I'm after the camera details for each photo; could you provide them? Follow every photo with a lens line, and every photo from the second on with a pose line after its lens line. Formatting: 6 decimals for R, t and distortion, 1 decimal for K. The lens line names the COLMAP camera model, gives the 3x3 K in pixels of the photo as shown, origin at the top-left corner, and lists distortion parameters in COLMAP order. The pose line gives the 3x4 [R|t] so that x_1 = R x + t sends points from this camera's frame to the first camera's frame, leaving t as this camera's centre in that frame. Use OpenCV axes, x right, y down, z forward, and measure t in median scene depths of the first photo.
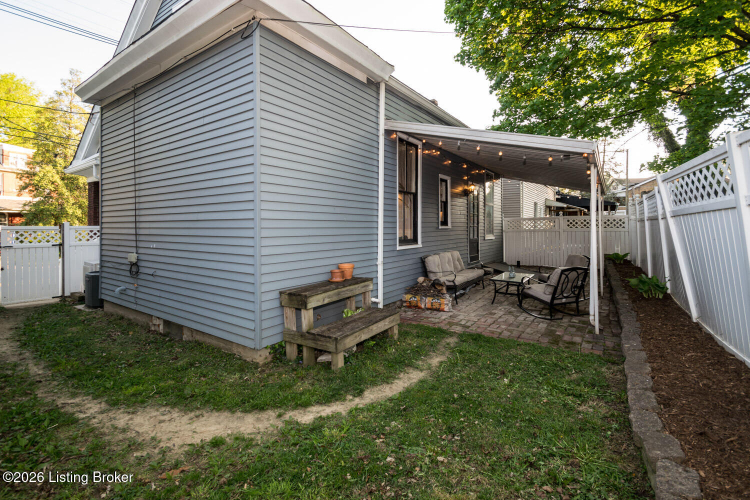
lens RADIAL K [[358.9, 0, 374.3], [0, 358.9, 223.8], [0, 0, 1]] dist [0.000070, -0.000591]
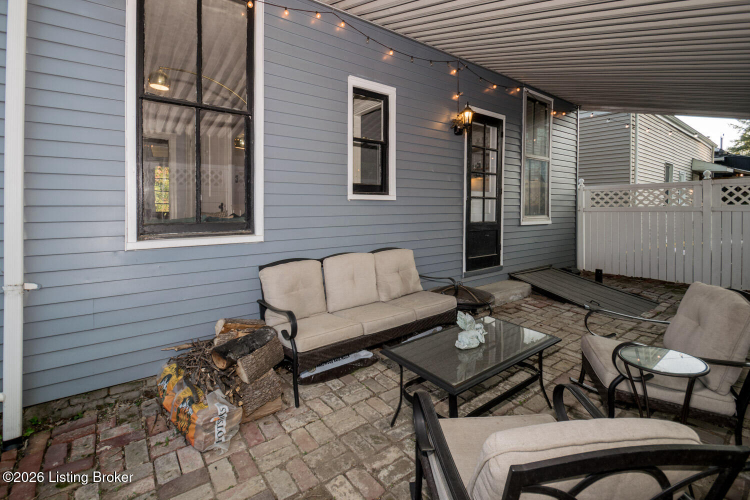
lens RADIAL K [[358.9, 0, 374.3], [0, 358.9, 223.8], [0, 0, 1]] dist [0.000070, -0.000591]
pose [[0.953011, -0.004628, -0.302900, 0.269005], [0.015296, 0.999343, 0.032858, 0.022857], [0.302549, -0.035948, 0.952456, 0.455655]]
